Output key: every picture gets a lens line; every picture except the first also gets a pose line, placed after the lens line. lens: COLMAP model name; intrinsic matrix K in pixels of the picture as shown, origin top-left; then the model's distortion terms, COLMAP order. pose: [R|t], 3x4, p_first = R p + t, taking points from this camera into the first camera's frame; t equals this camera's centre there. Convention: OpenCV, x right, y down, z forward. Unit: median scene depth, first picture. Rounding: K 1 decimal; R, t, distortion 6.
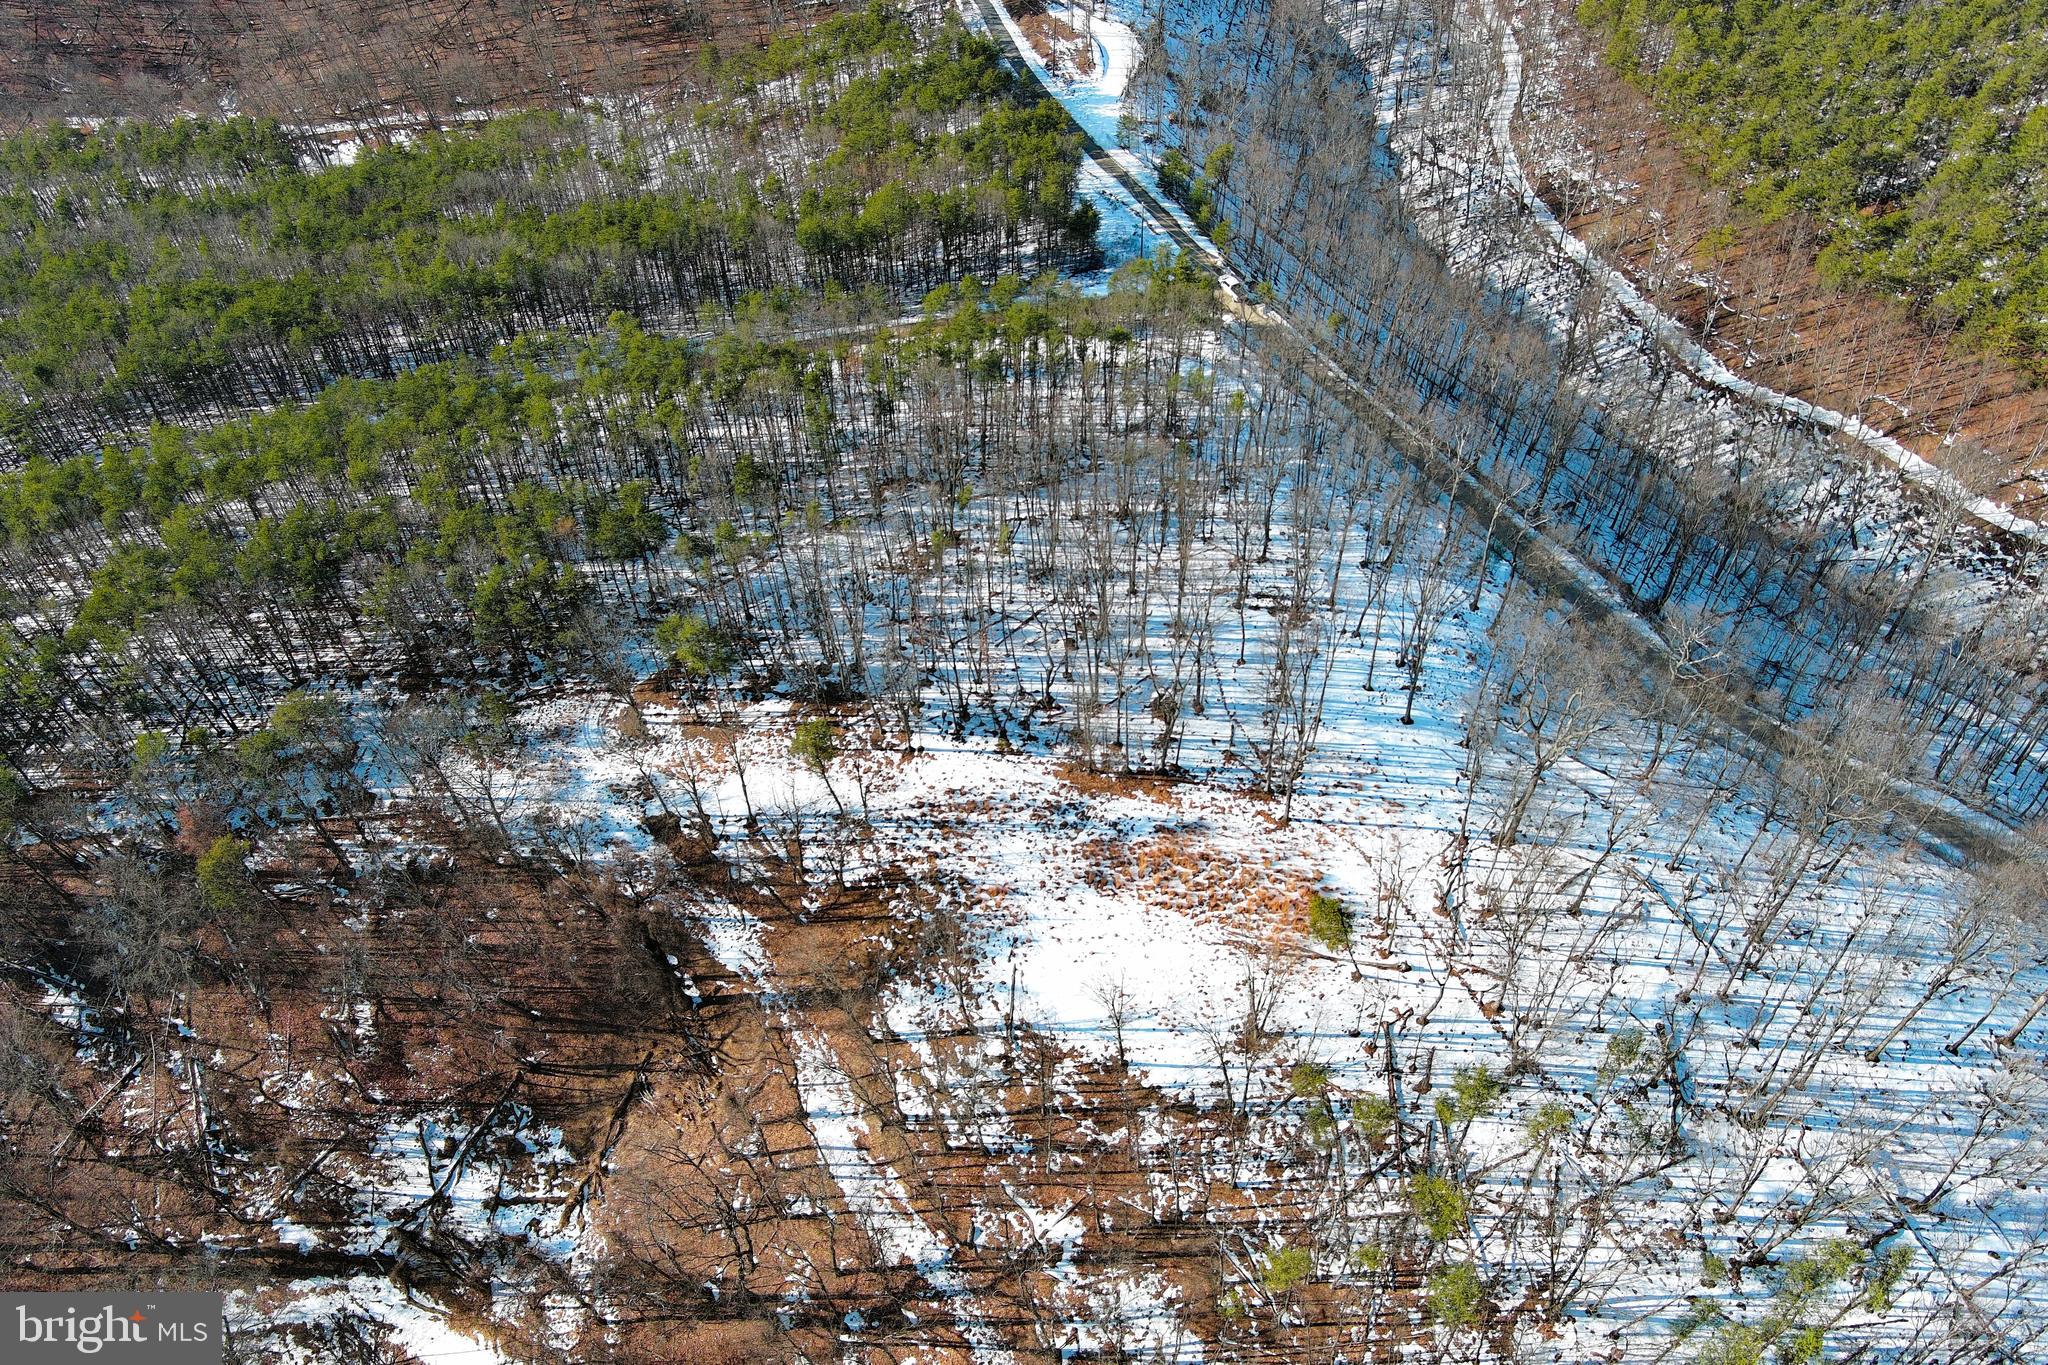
lens RADIAL K [[1585.1, 0, 1026.7], [0, 1585.1, 680.0], [0, 0, 1]] dist [0.008214, -0.012418]
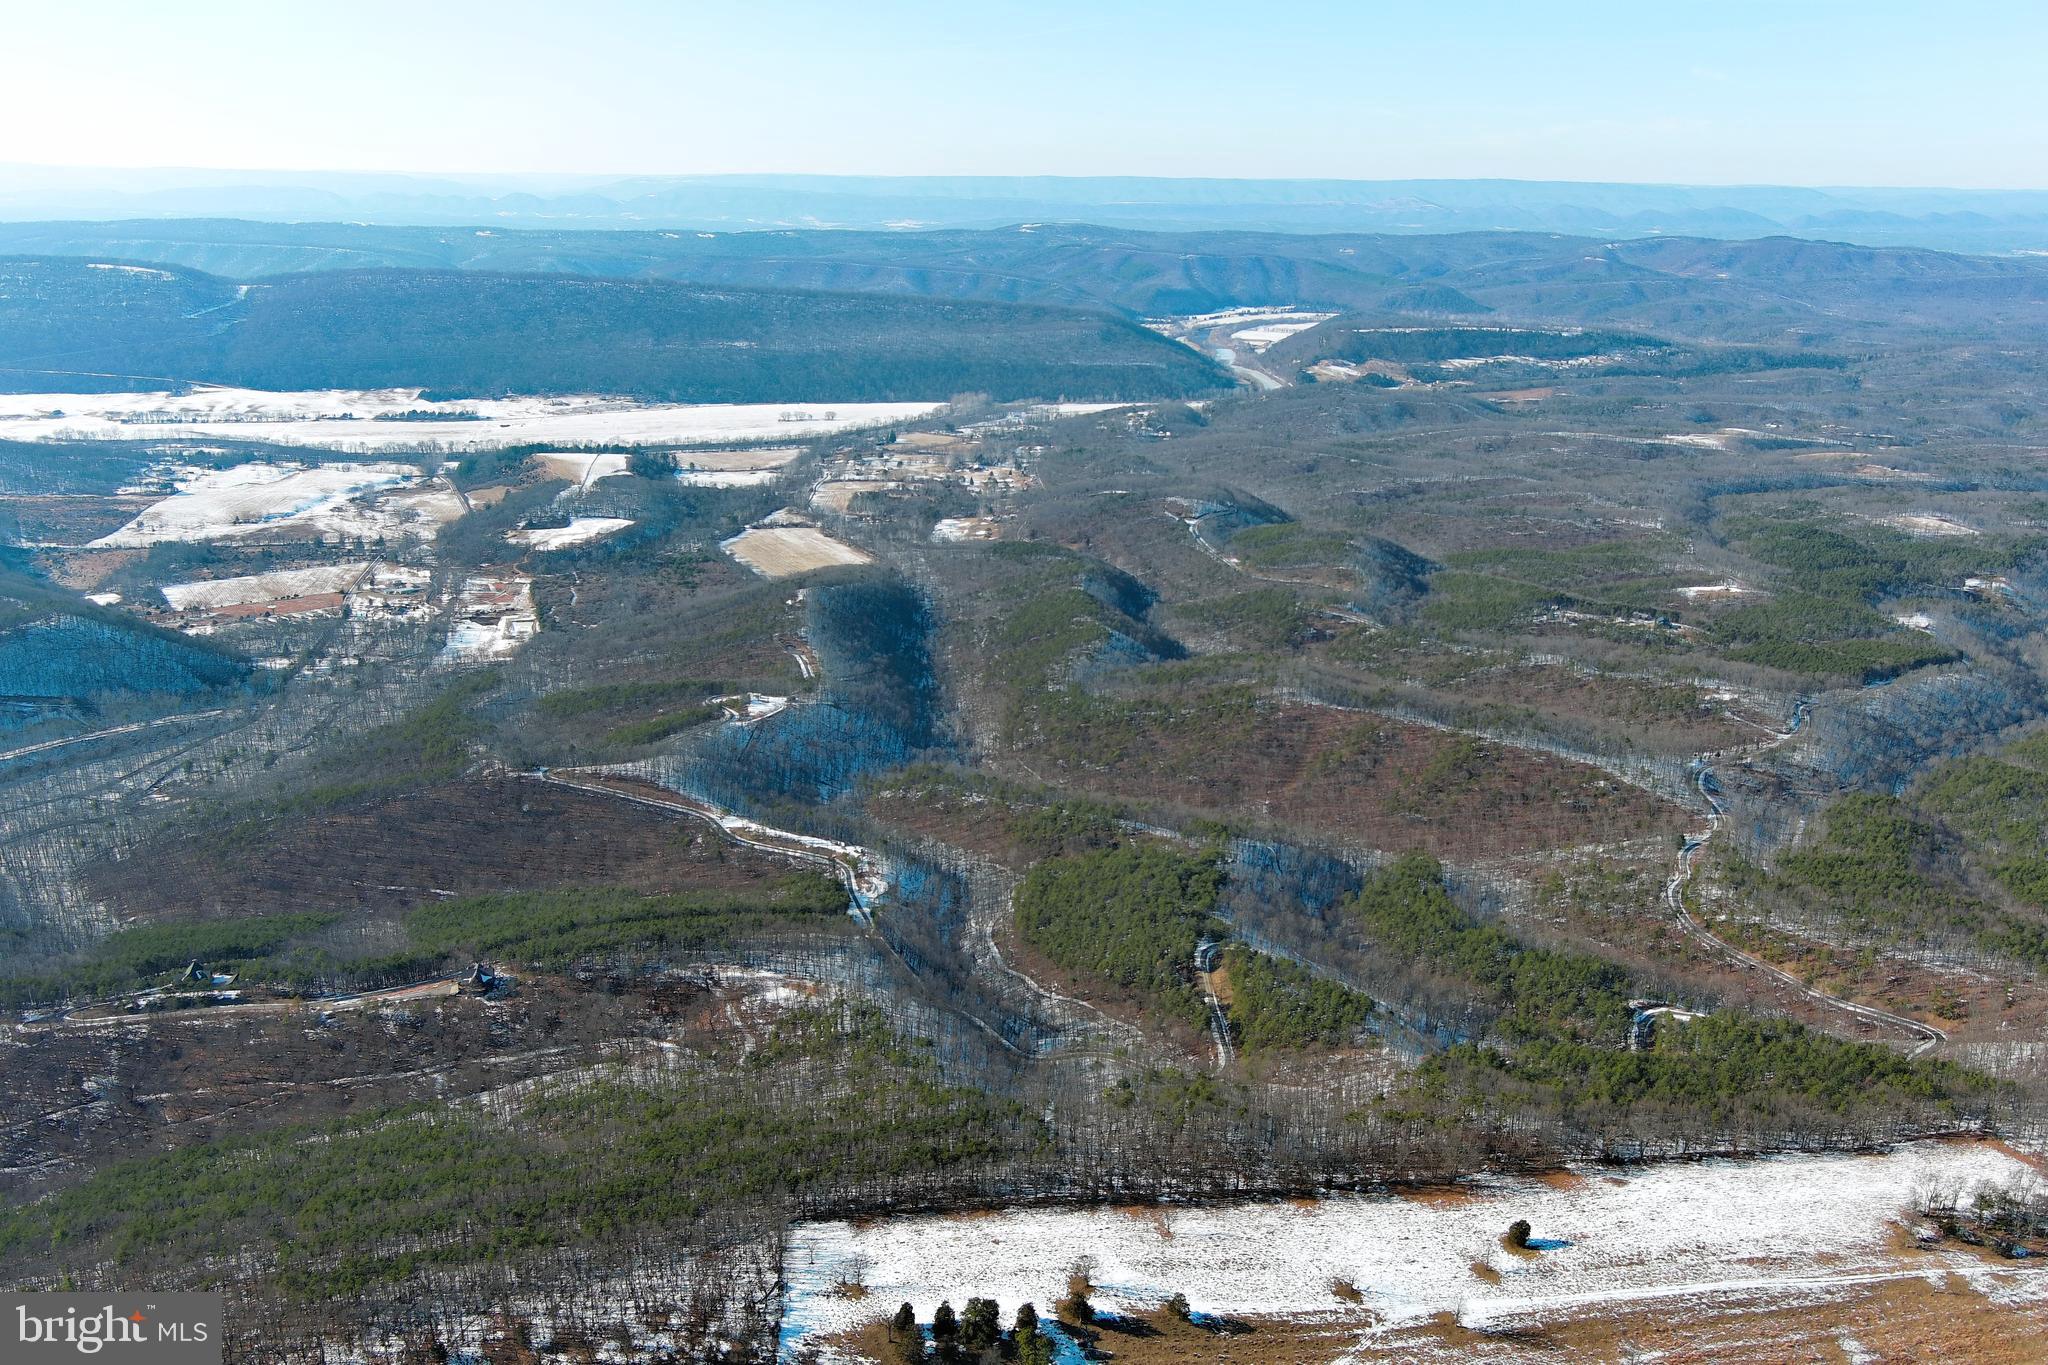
lens RADIAL K [[1582.8, 0, 1025.5], [0, 1582.8, 680.0], [0, 0, 1]] dist [0.024785, -0.049393]
pose [[0.993906, 0.063616, -0.090023, 0.717247], [-0.103113, 0.825270, -0.555244, 1.216197], [0.038971, 0.561143, 0.826801, -2.287735]]
